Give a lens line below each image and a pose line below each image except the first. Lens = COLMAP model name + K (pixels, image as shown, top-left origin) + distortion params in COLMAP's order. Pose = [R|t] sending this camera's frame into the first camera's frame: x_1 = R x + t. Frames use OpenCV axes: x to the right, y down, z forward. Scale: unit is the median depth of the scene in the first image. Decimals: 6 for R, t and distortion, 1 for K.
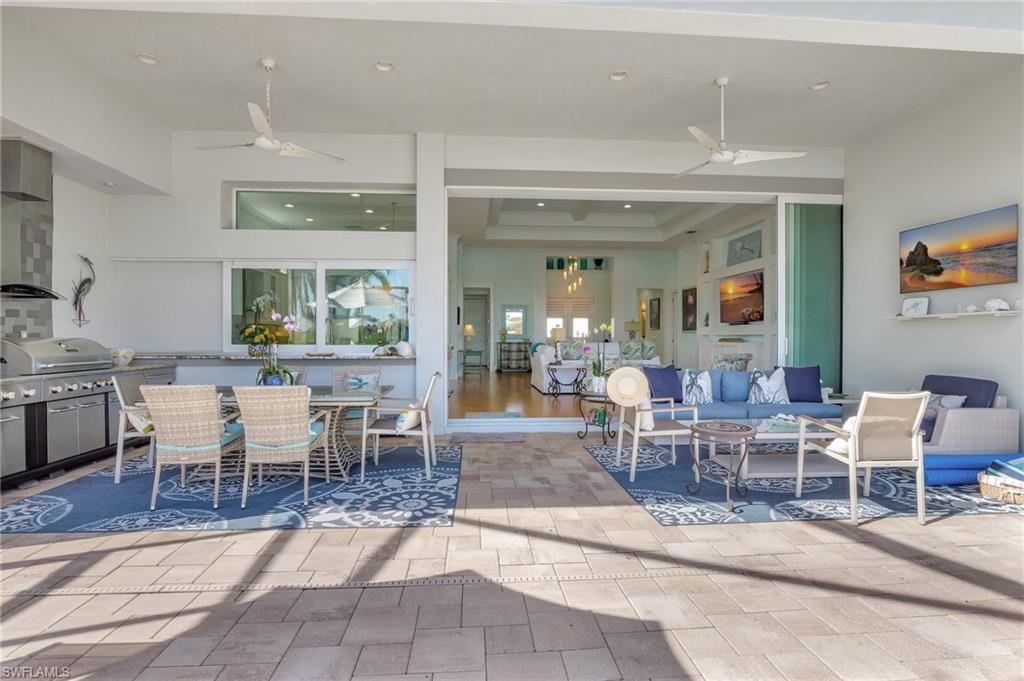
lens RADIAL K [[498.1, 0, 503.8], [0, 498.1, 333.5], [0, 0, 1]] dist [-0.011833, -0.000855]
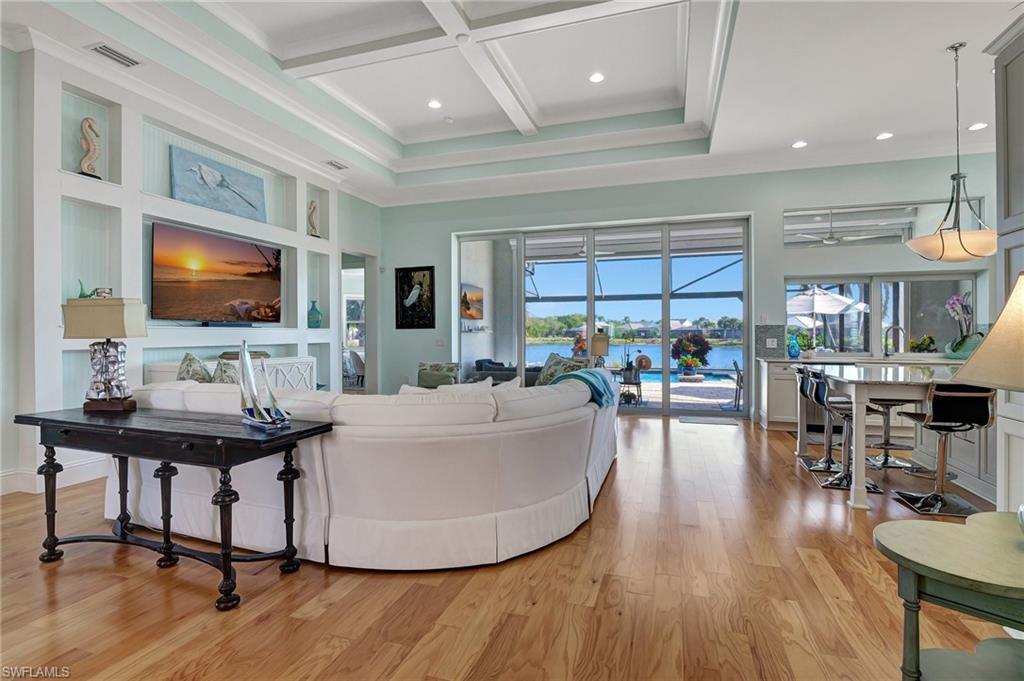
lens RADIAL K [[498.1, 0, 503.8], [0, 498.1, 333.5], [0, 0, 1]] dist [-0.011833, -0.000855]
pose [[-0.924857, 0.002150, 0.380309, -0.011413], [-0.000014, 0.999984, -0.005687, -0.011089], [-0.380315, -0.005265, -0.924842, 2.183618]]
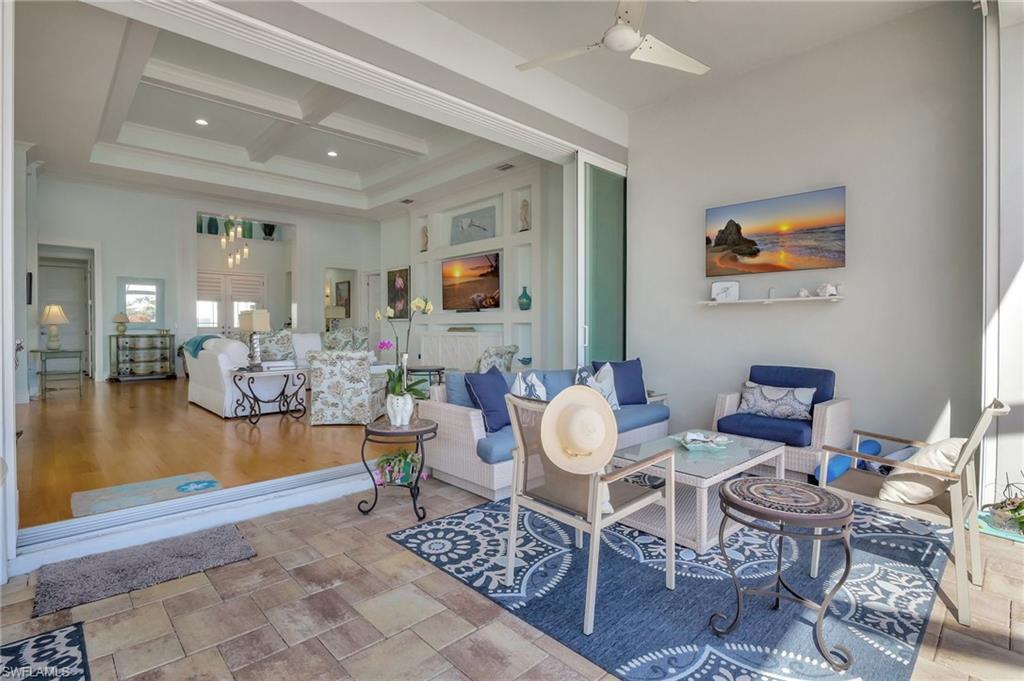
lens RADIAL K [[498.1, 0, 503.8], [0, 498.1, 333.5], [0, 0, 1]] dist [-0.011833, -0.000855]
pose [[0.772232, -0.009762, 0.635266, -0.059208], [-0.001920, 0.999842, 0.017698, 0.007450], [-0.635338, -0.014887, 0.772091, 0.441741]]
